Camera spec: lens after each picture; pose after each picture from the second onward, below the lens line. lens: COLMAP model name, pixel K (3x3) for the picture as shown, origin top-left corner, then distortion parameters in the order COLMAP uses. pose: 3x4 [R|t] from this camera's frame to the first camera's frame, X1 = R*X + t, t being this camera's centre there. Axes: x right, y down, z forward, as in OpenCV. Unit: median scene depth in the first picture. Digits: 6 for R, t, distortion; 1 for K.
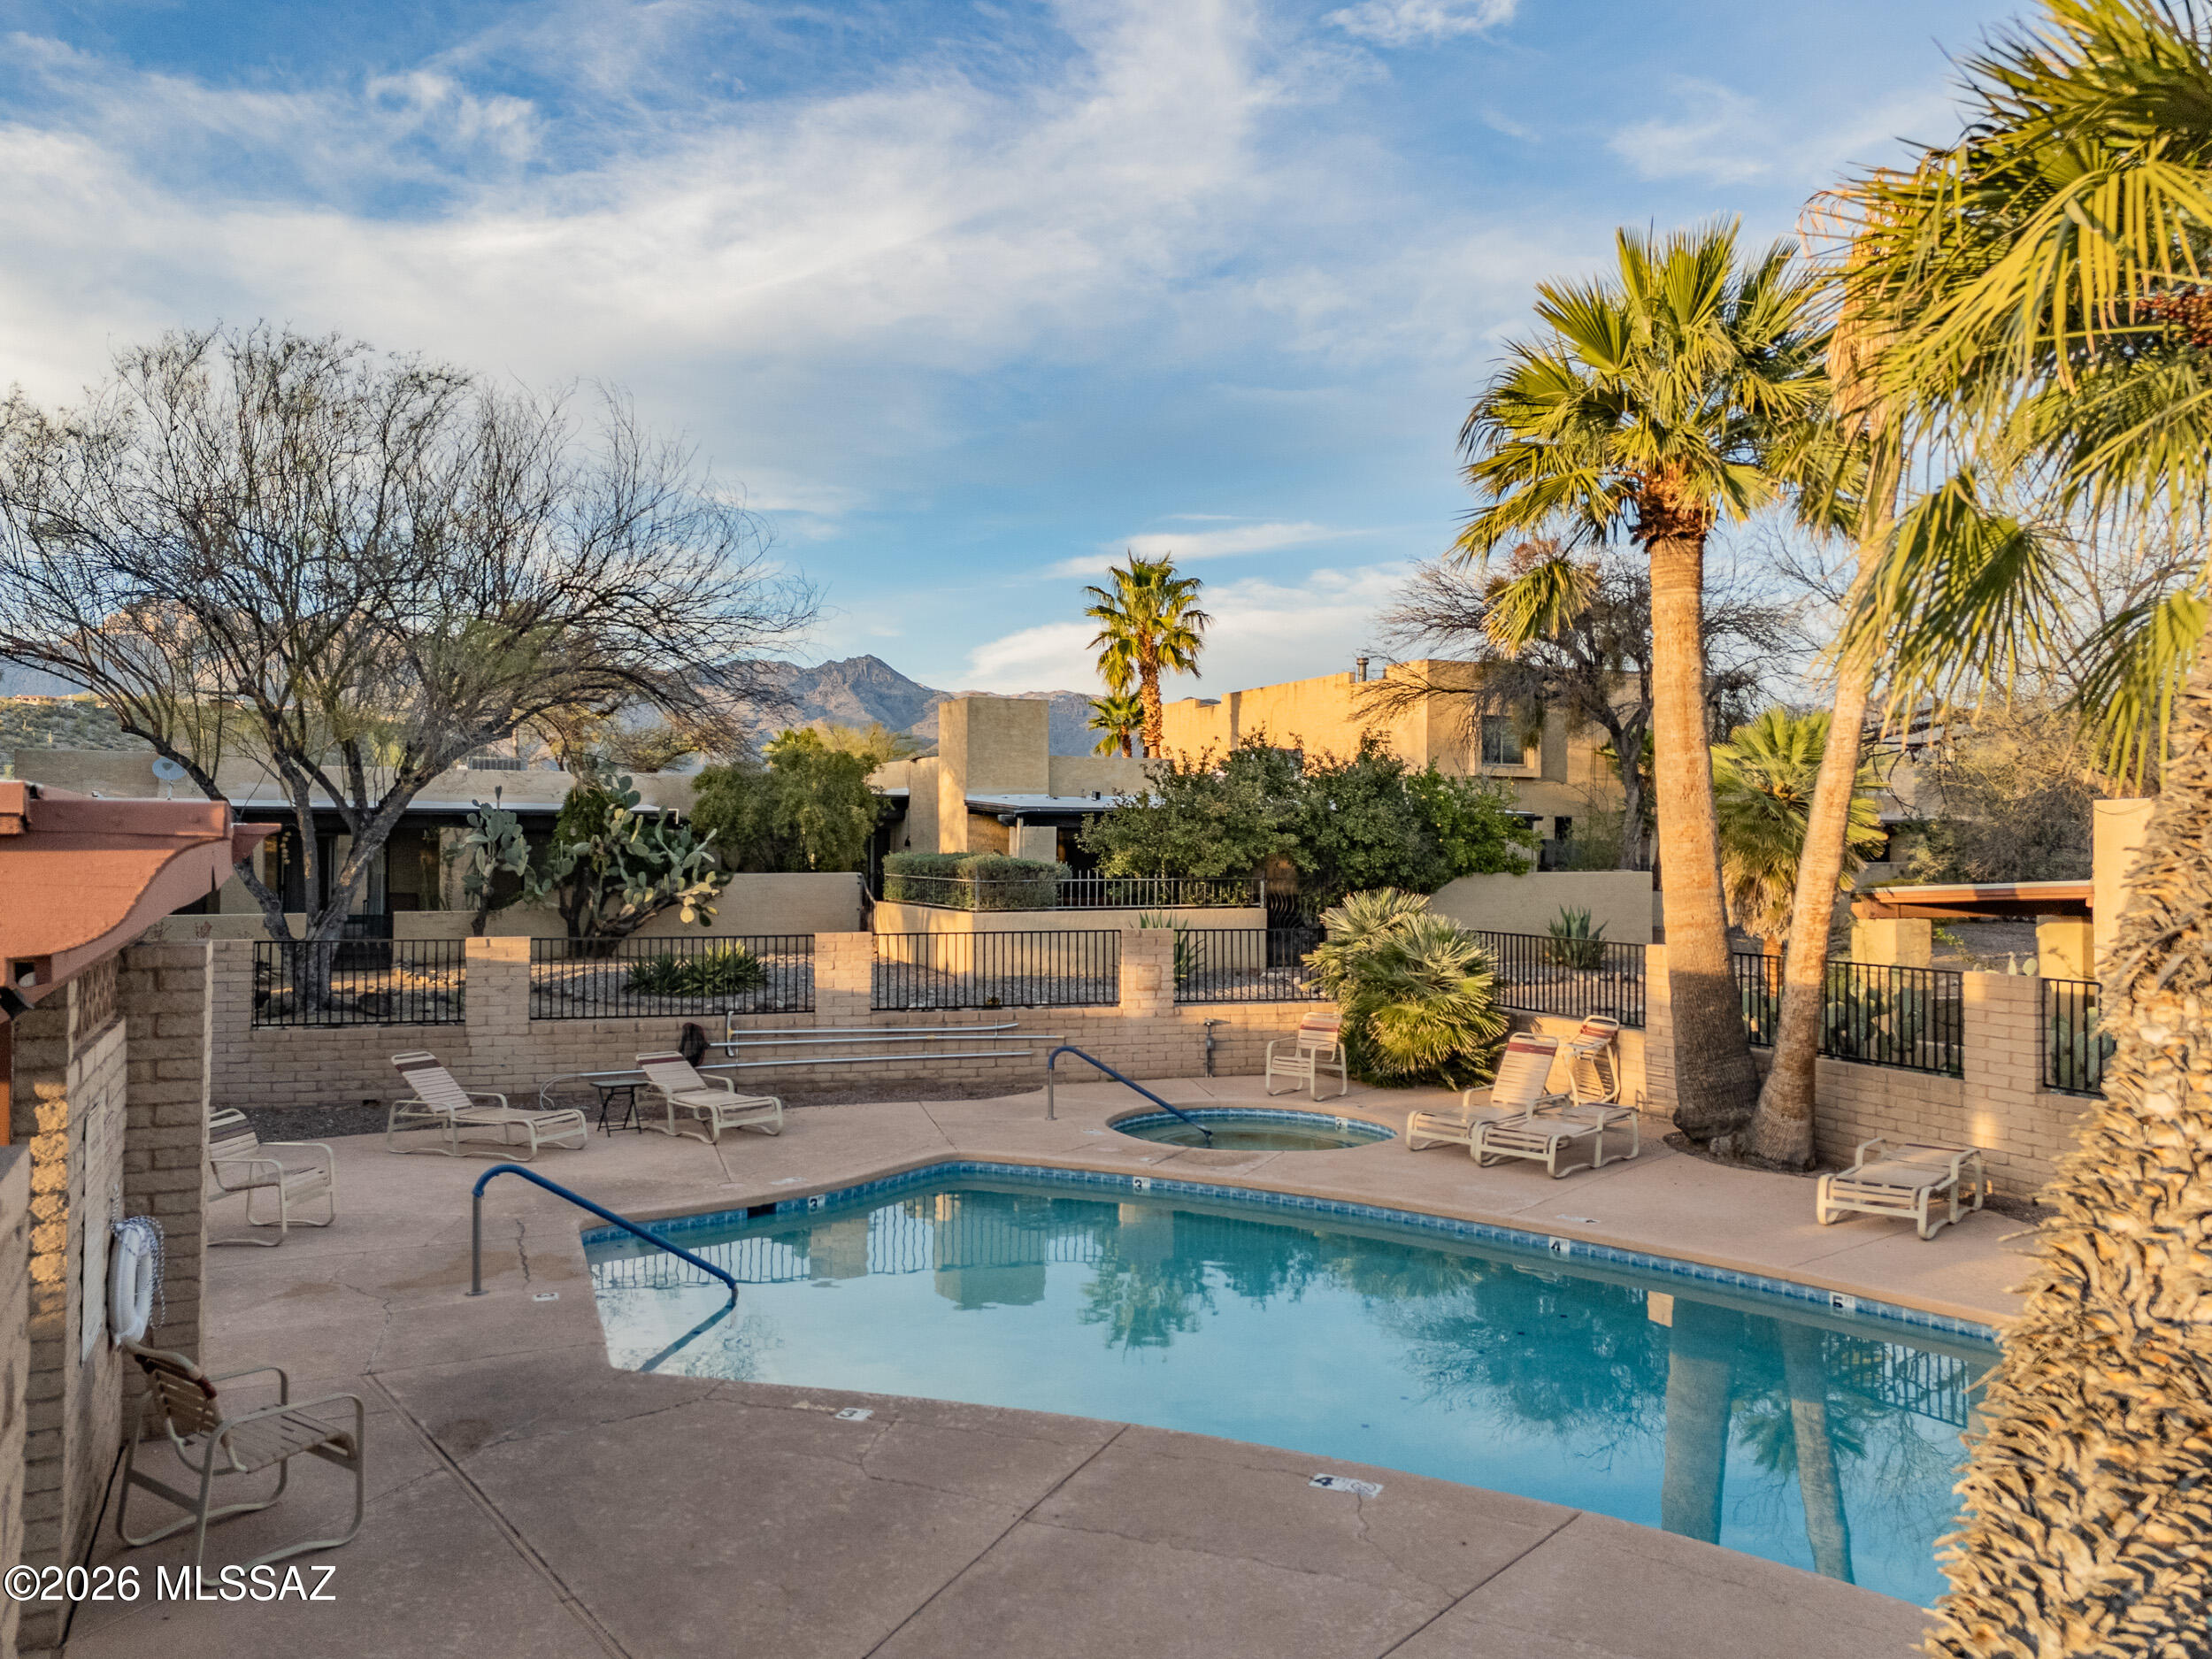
lens RADIAL K [[1639.6, 0, 1145.0], [0, 1639.6, 829.8], [0, 0, 1]] dist [0.077696, -0.079453]
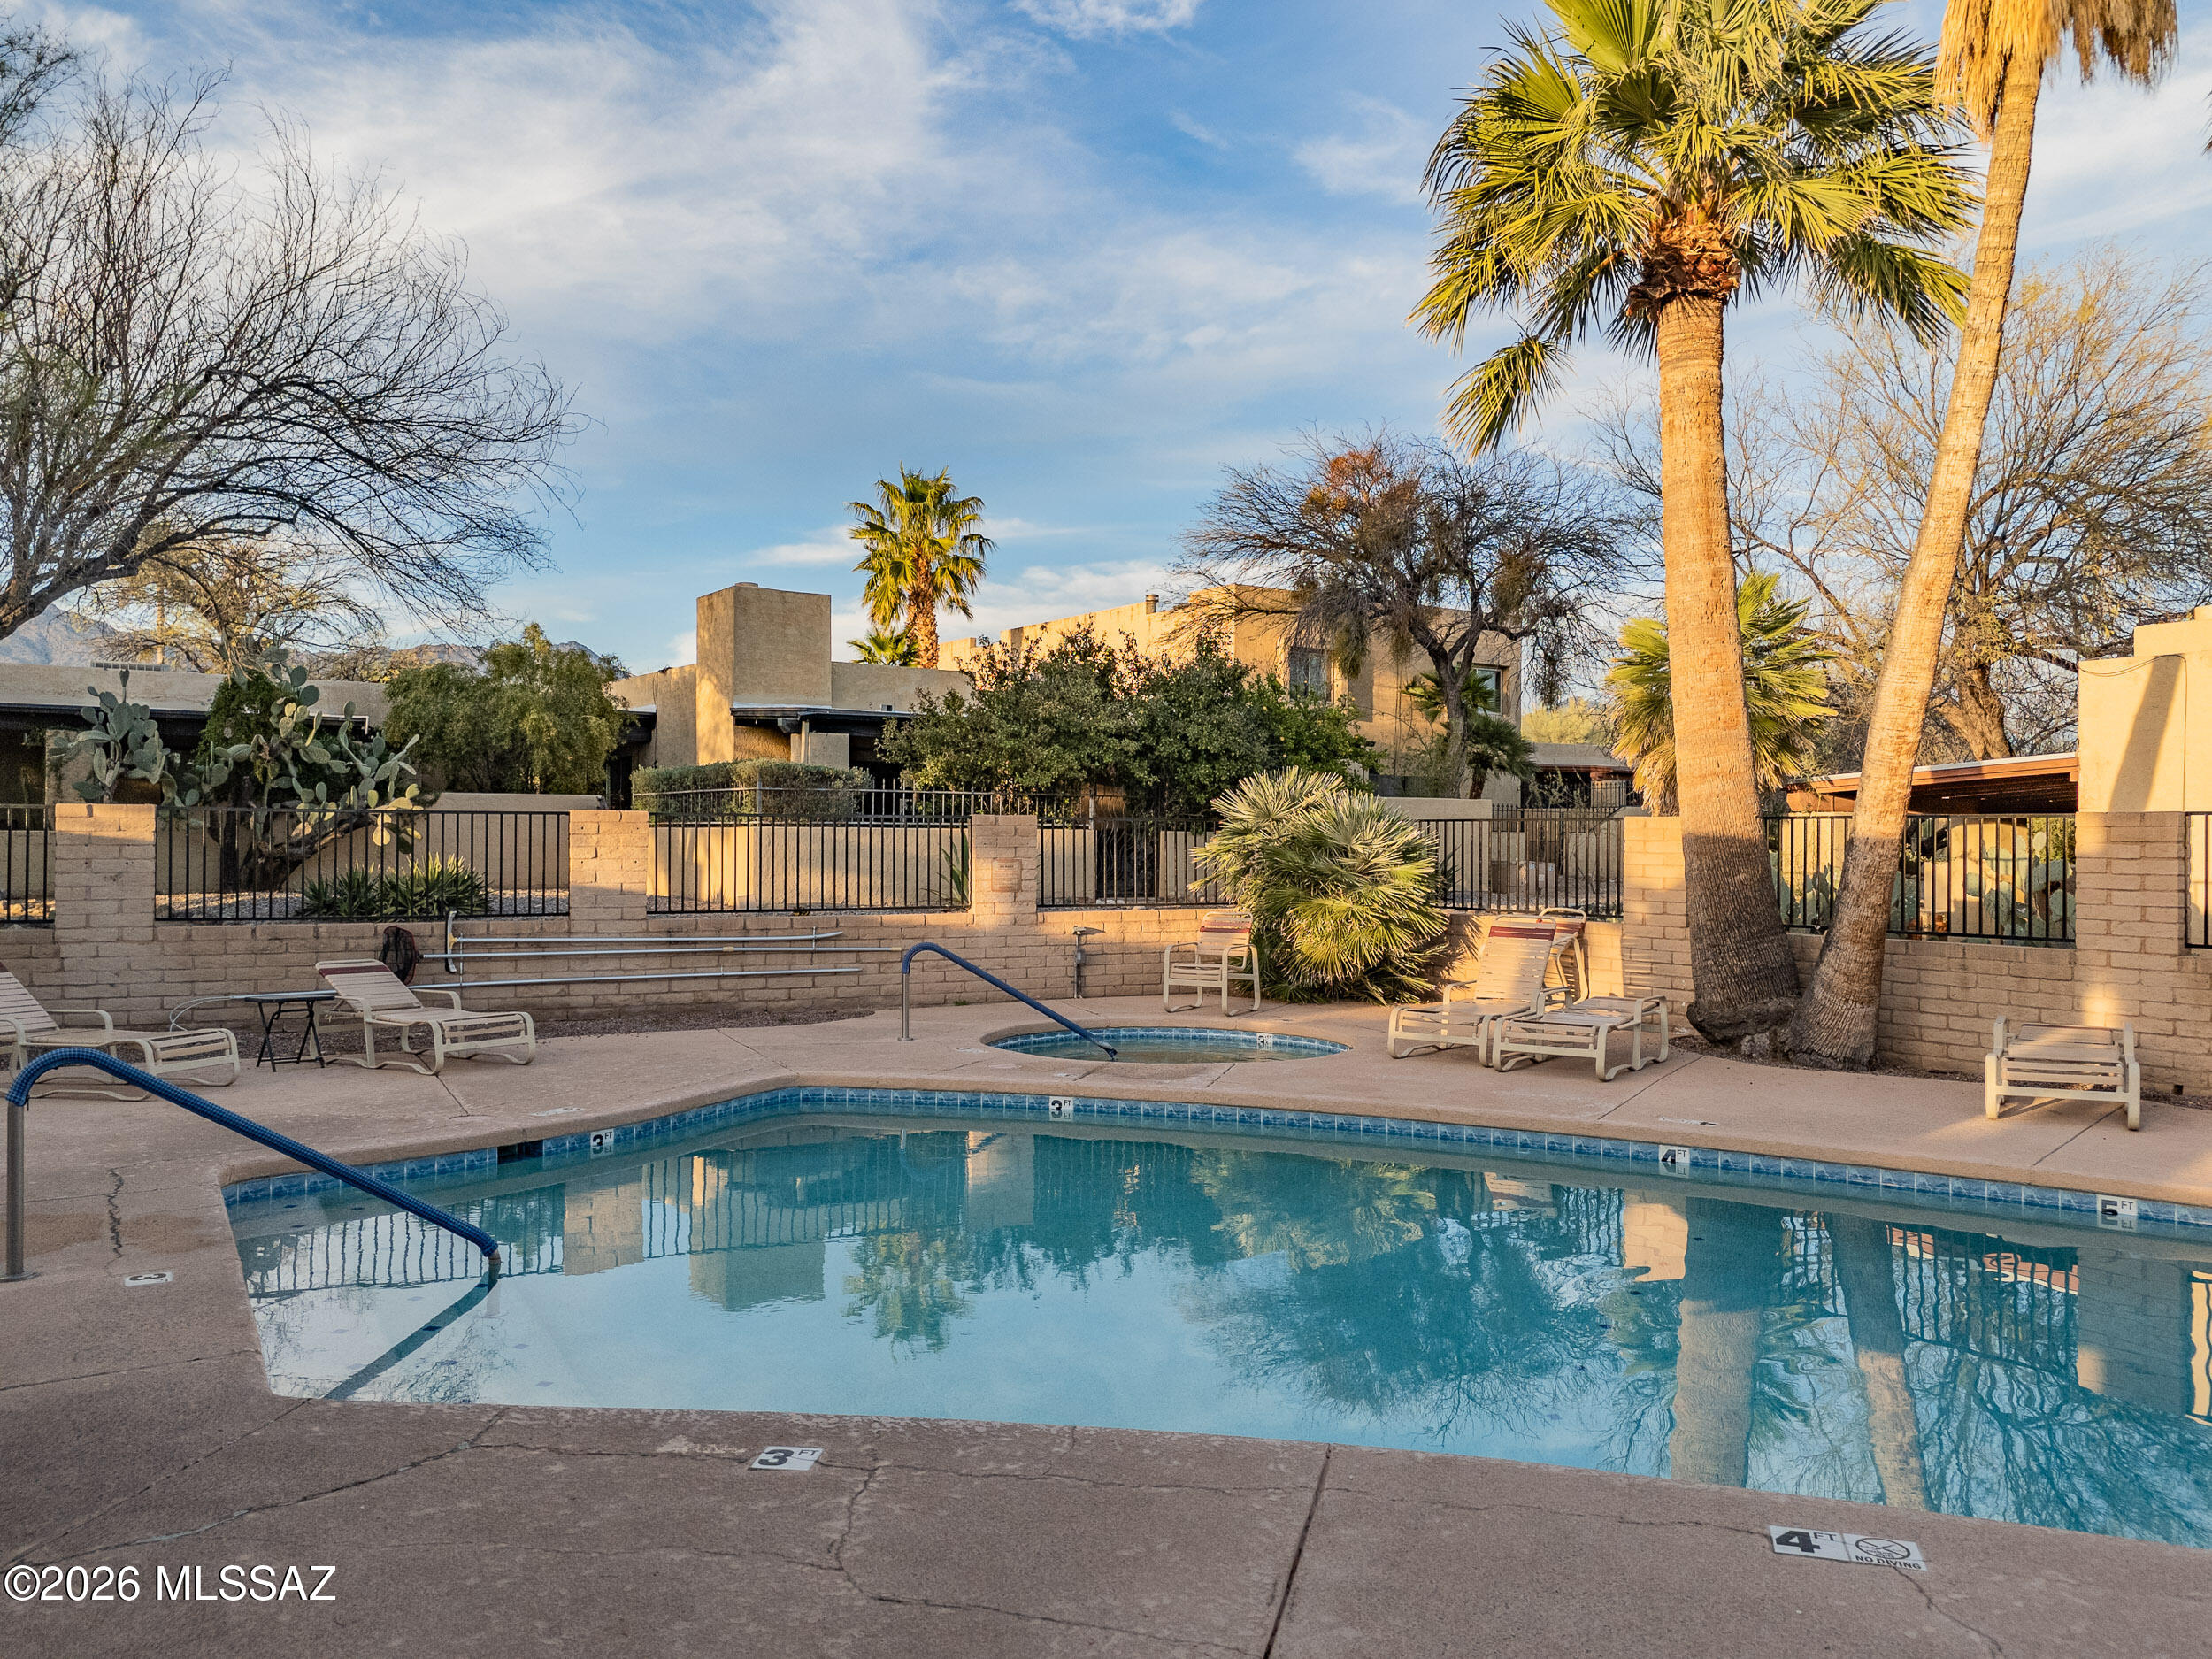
lens RADIAL K [[1639.6, 0, 1145.0], [0, 1639.6, 829.8], [0, 0, 1]] dist [0.077696, -0.079453]
pose [[0.986349, -0.000365, 0.164669, -0.046284], [-0.000113, 0.999996, 0.002895, 0.048793], [-0.164669, -0.002874, 0.986345, 0.147739]]
